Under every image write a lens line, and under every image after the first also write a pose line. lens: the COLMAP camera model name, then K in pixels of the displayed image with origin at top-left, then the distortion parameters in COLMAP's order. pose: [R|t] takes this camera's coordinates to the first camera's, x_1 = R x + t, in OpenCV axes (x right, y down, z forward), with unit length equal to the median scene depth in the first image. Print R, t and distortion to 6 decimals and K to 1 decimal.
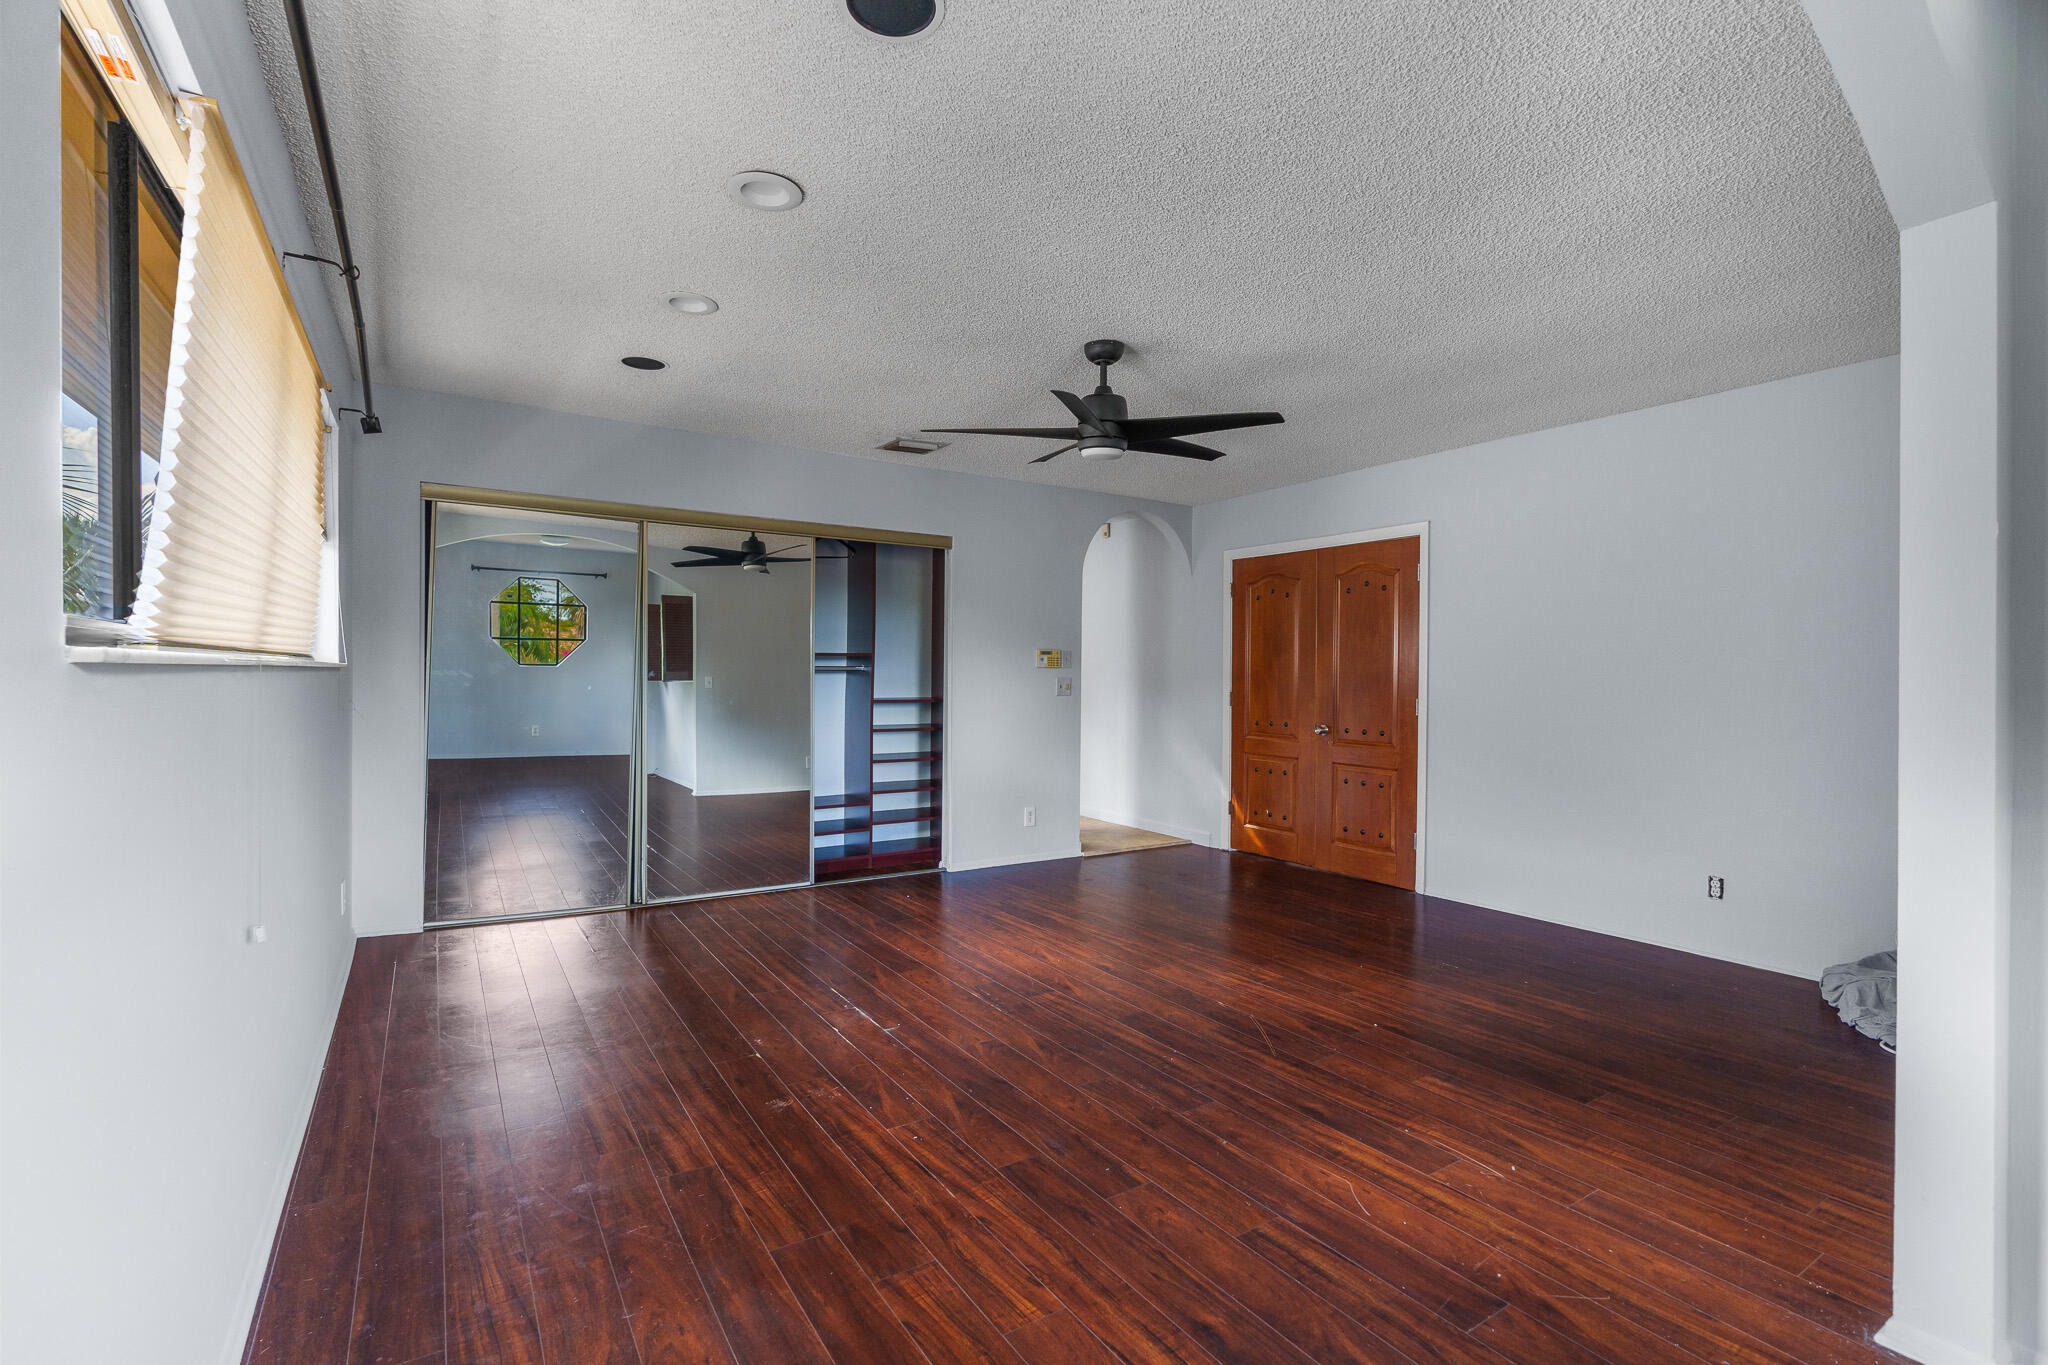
lens RADIAL K [[929.7, 0, 1010.7], [0, 929.7, 684.6], [0, 0, 1]] dist [-0.008188, 0.004844]
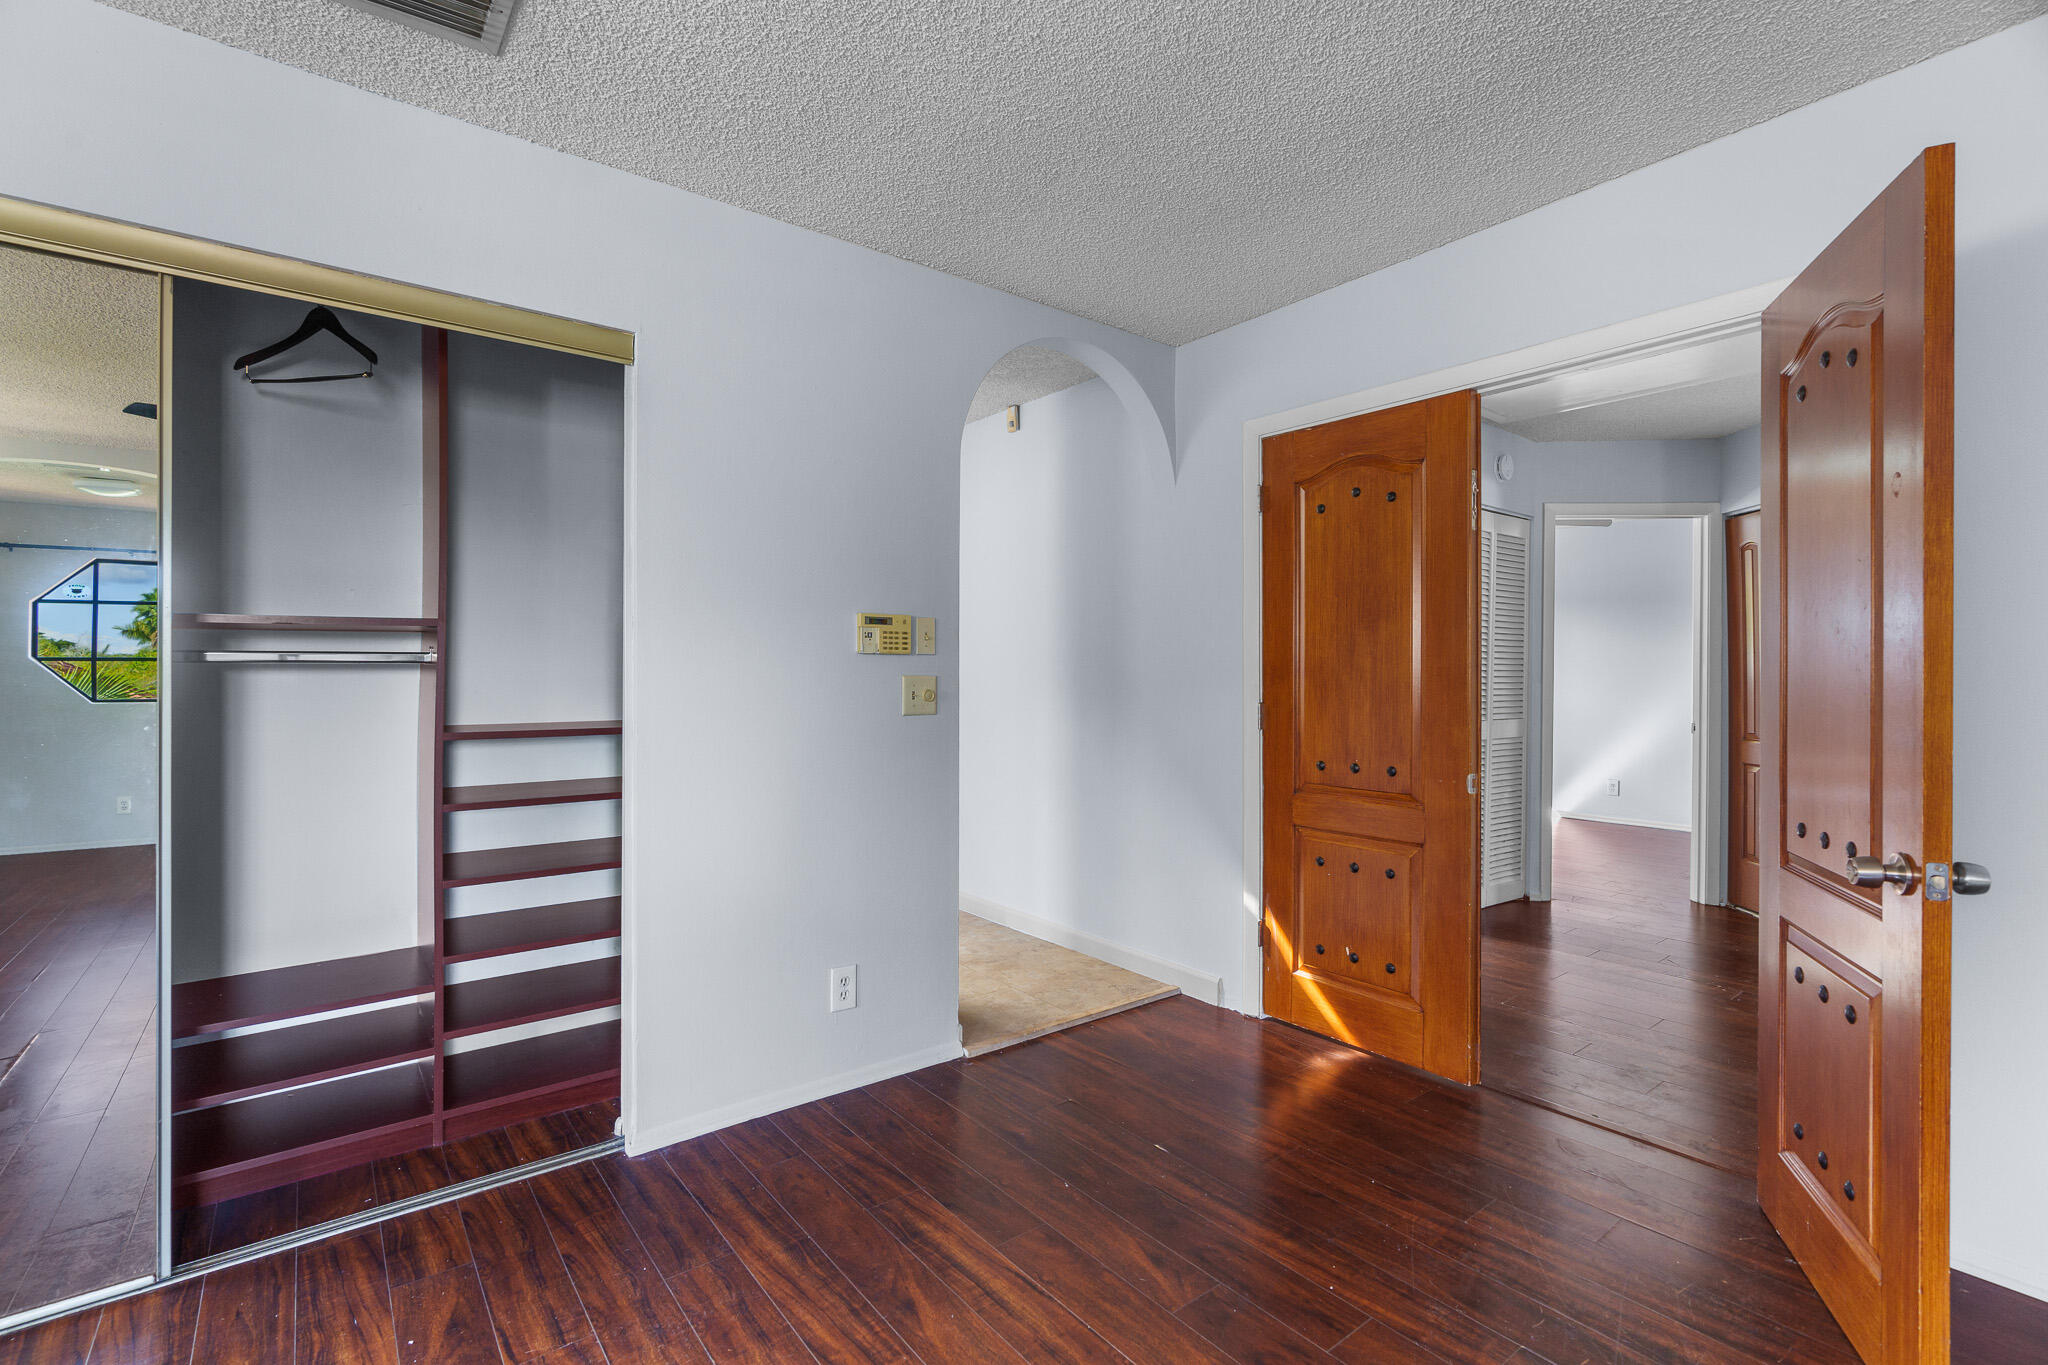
lens RADIAL K [[929.7, 0, 1019.6], [0, 929.7, 678.9], [0, 0, 1]] dist [-0.008188, 0.004844]
pose [[0.995273, -0.008610, 0.096736, 0.100117], [0.009926, 0.999864, -0.013132, 0.000946], [-0.096610, 0.014030, 0.995223, 0.867962]]
